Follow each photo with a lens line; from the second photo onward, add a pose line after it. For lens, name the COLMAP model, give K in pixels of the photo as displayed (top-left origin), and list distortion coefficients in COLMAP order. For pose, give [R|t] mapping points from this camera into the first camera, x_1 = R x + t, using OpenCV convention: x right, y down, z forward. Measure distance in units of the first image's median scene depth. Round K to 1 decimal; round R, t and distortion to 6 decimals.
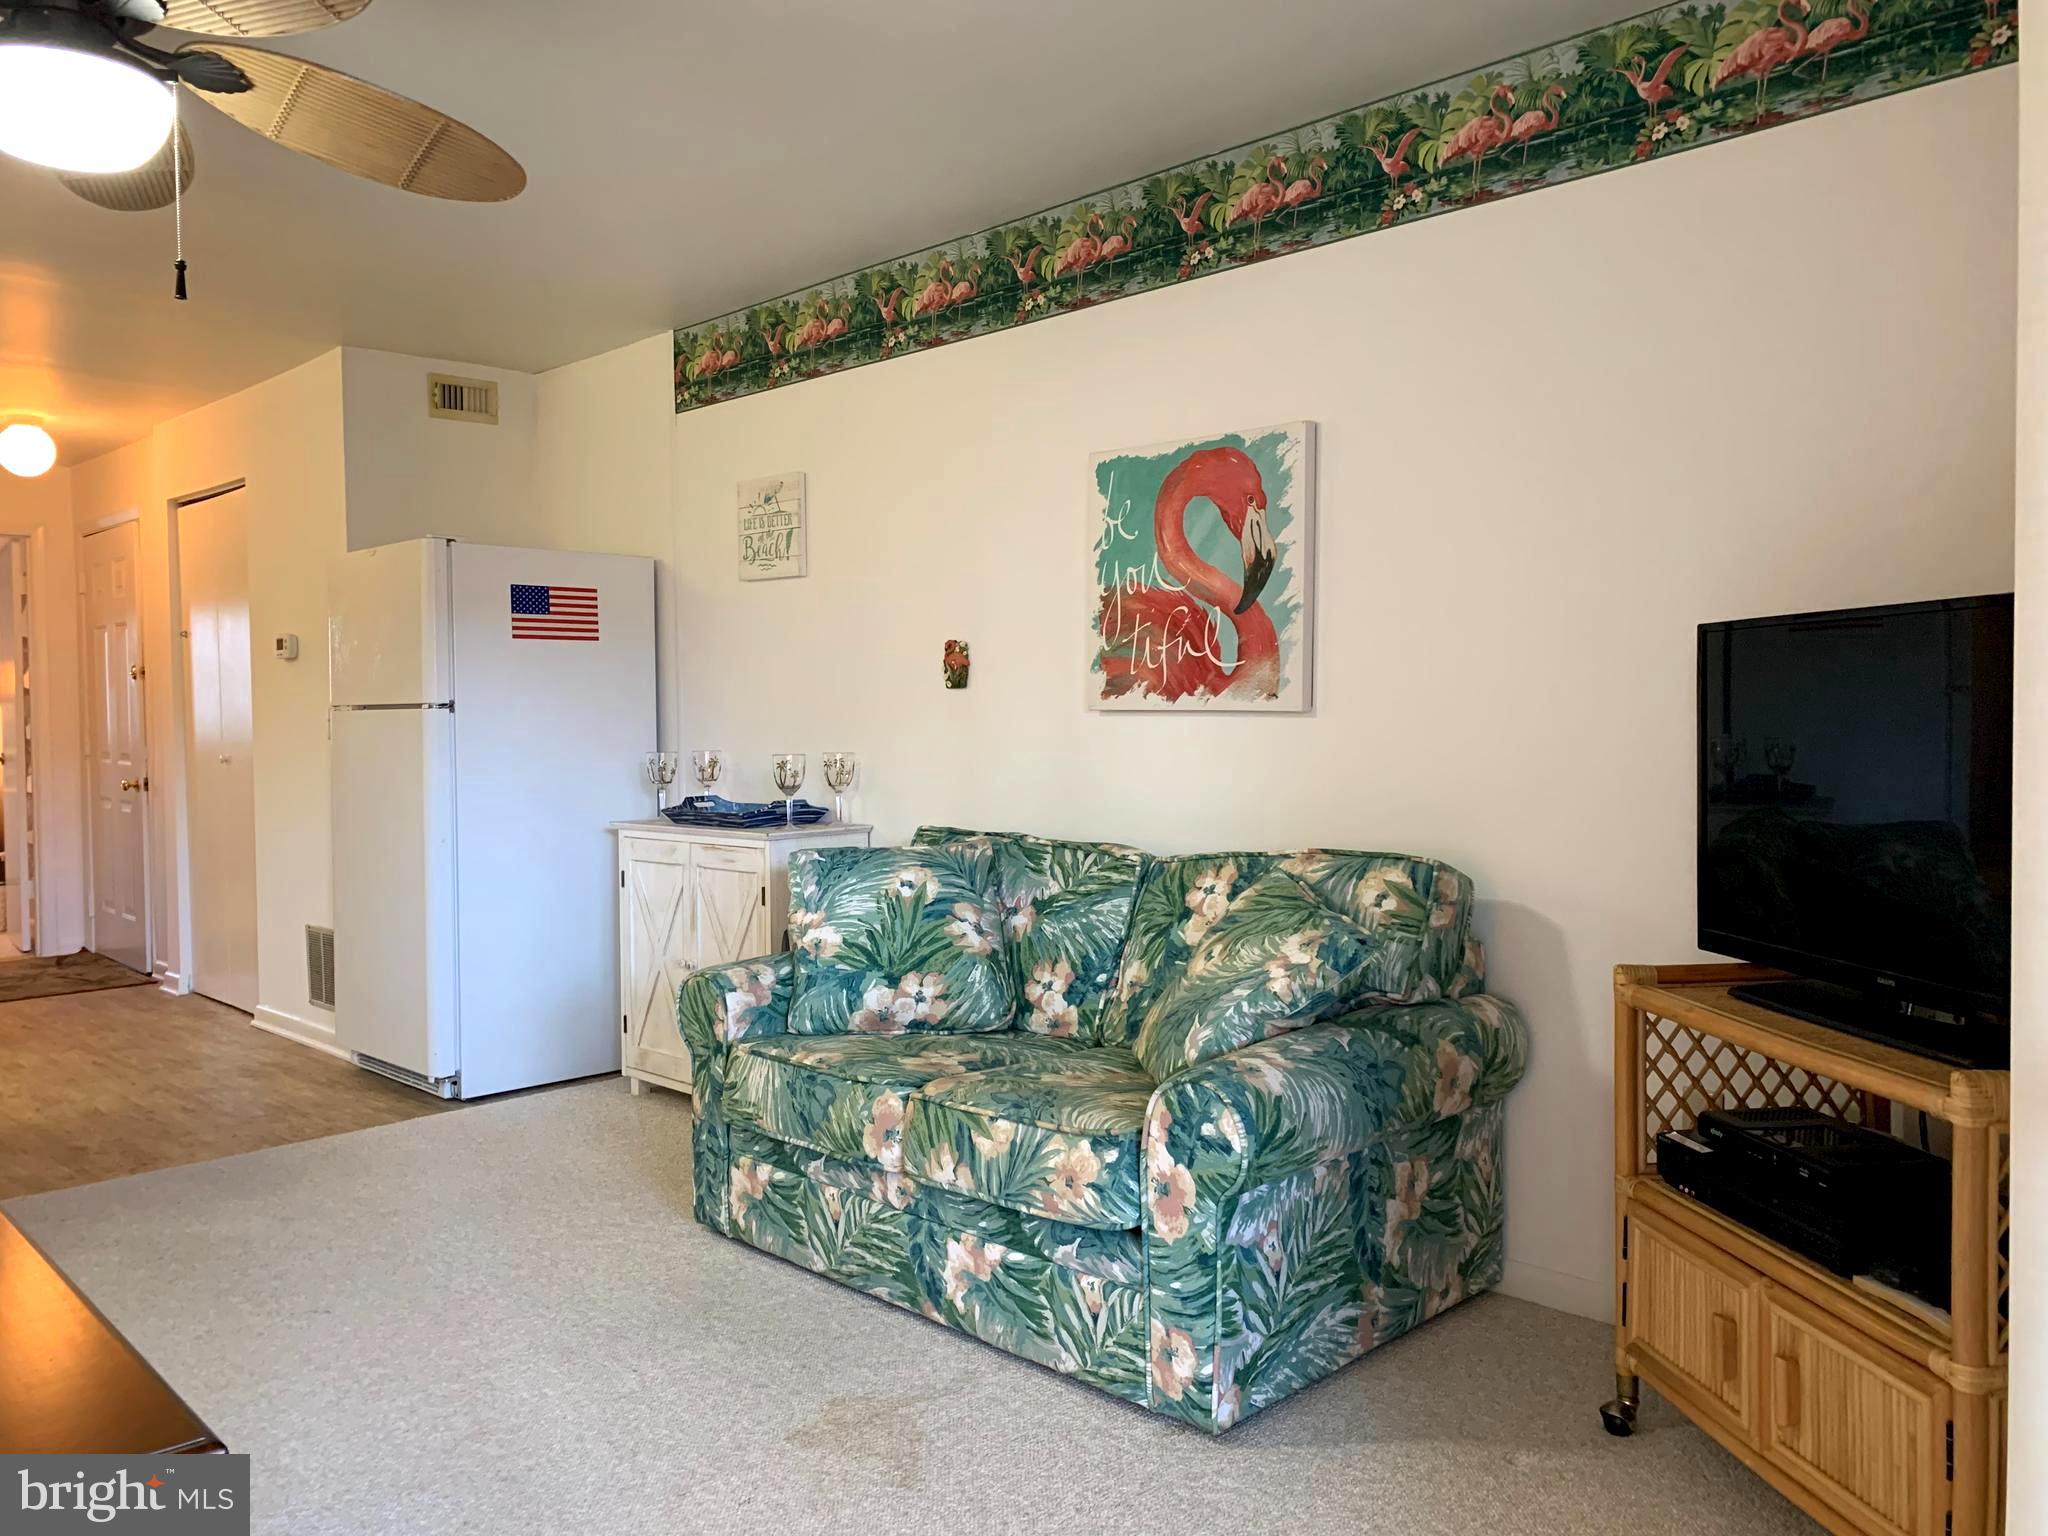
lens RADIAL K [[1544.0, 0, 1013.8], [0, 1544.0, 775.3], [0, 0, 1]] dist [-0.008565, 0.001086]
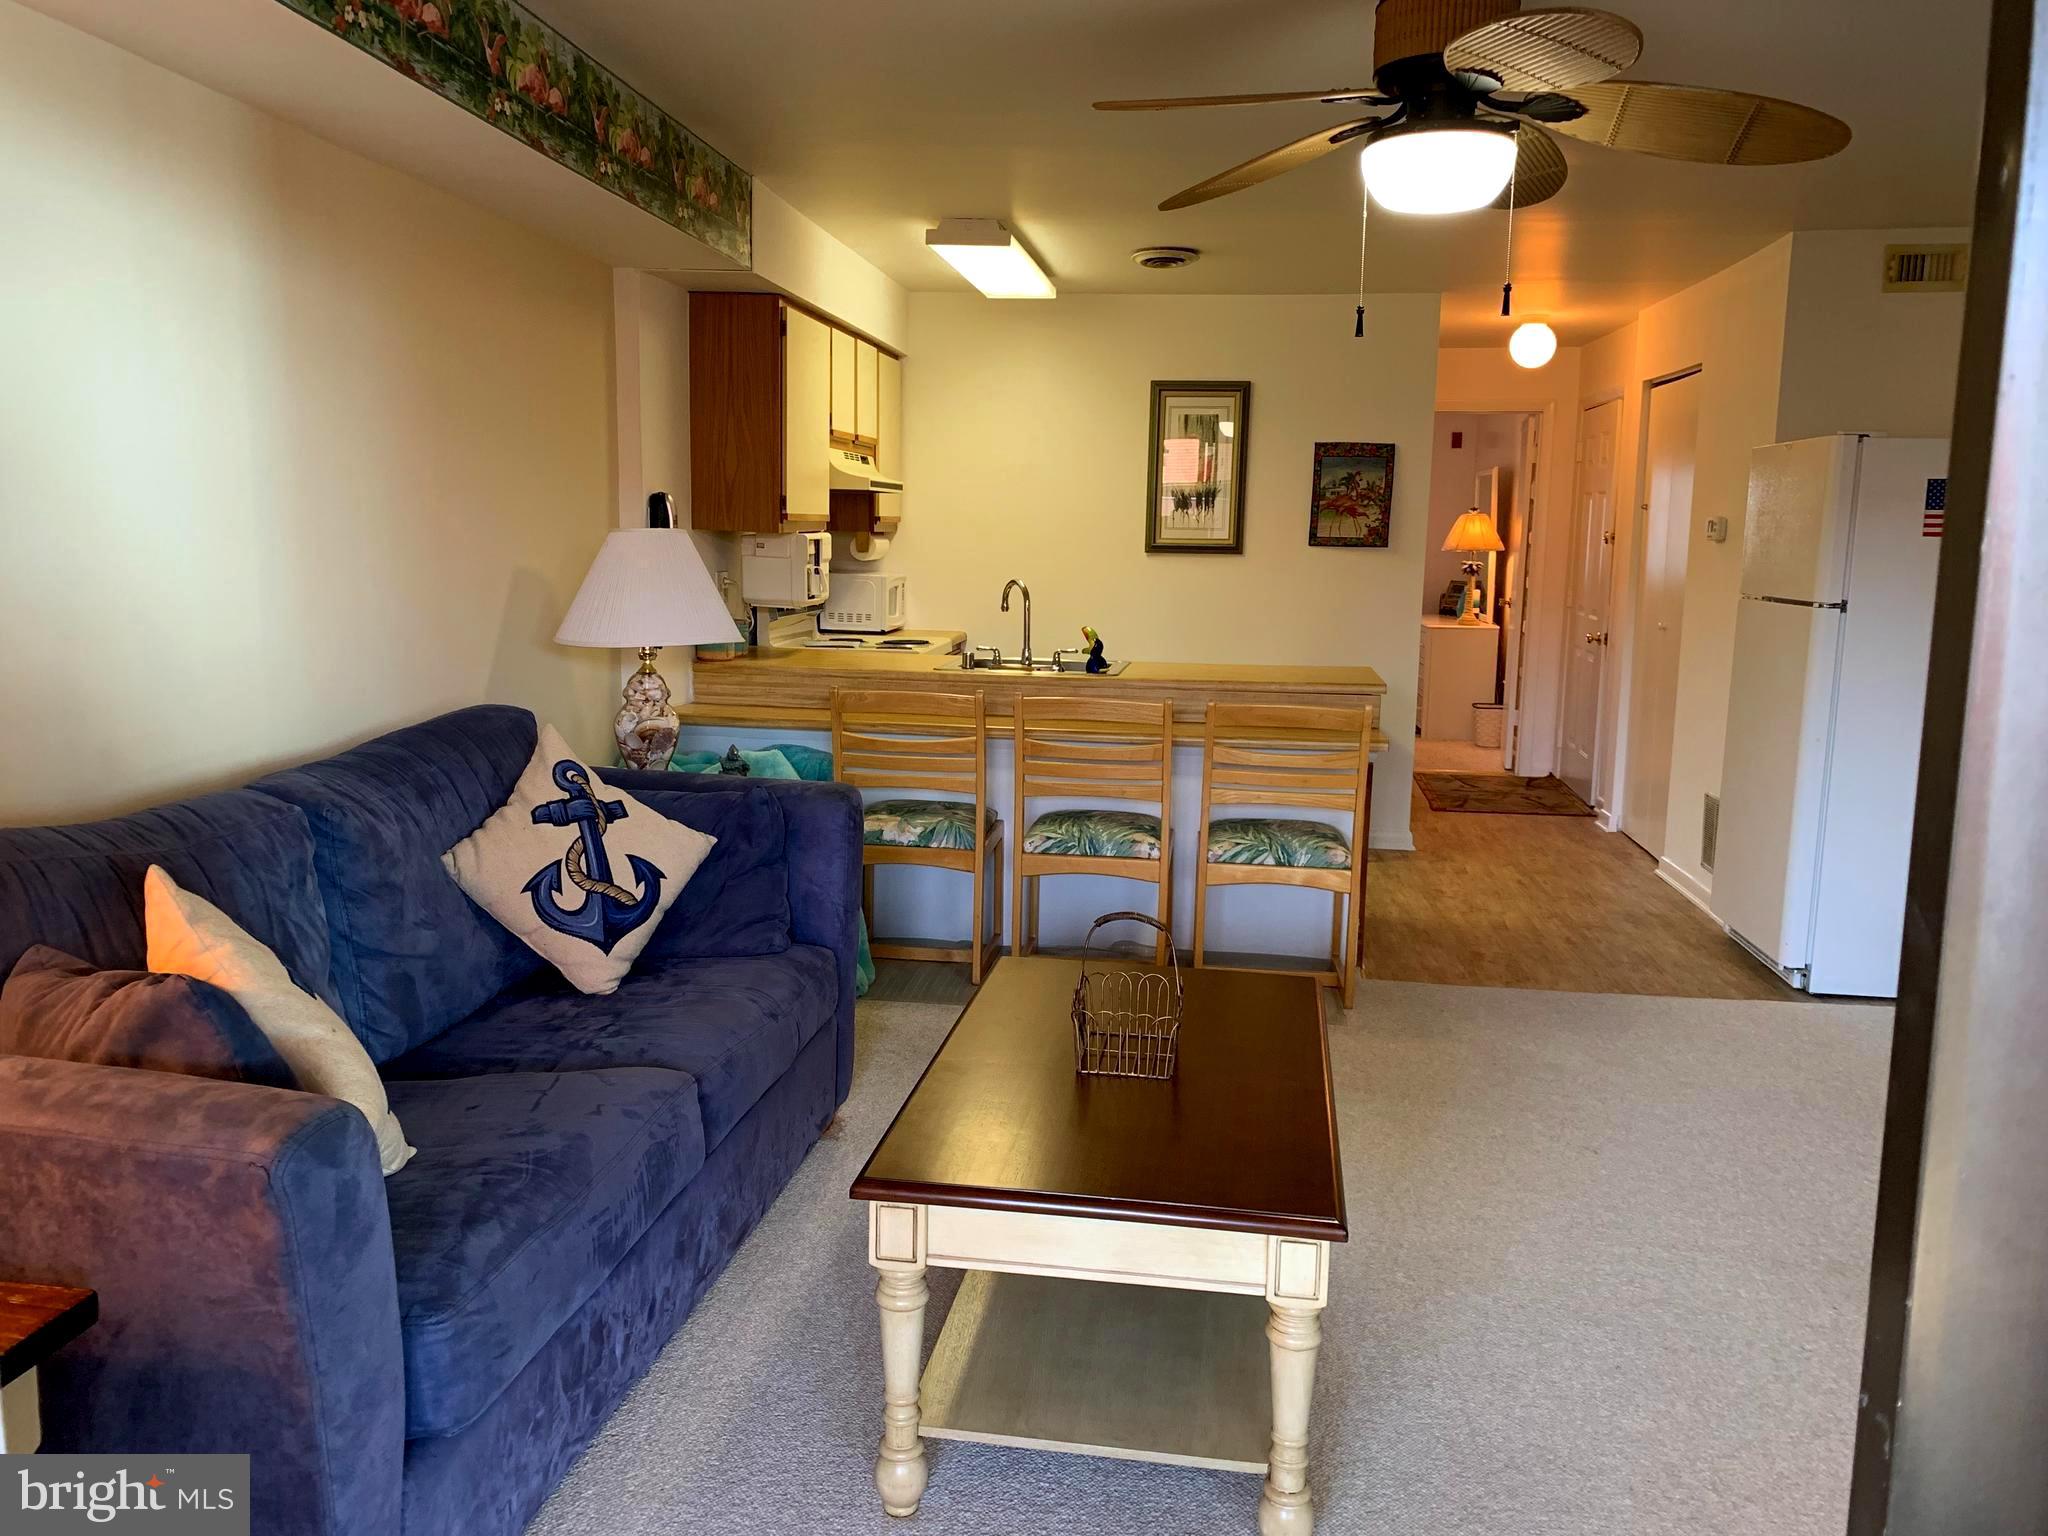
lens RADIAL K [[1544.0, 0, 1013.8], [0, 1544.0, 775.3], [0, 0, 1]] dist [-0.008565, 0.001086]
pose [[0.600851, 0.144214, -0.786245, 0.091646], [-0.053303, 0.988630, 0.140602, -0.040635], [0.797582, -0.042572, 0.601706, -0.020608]]
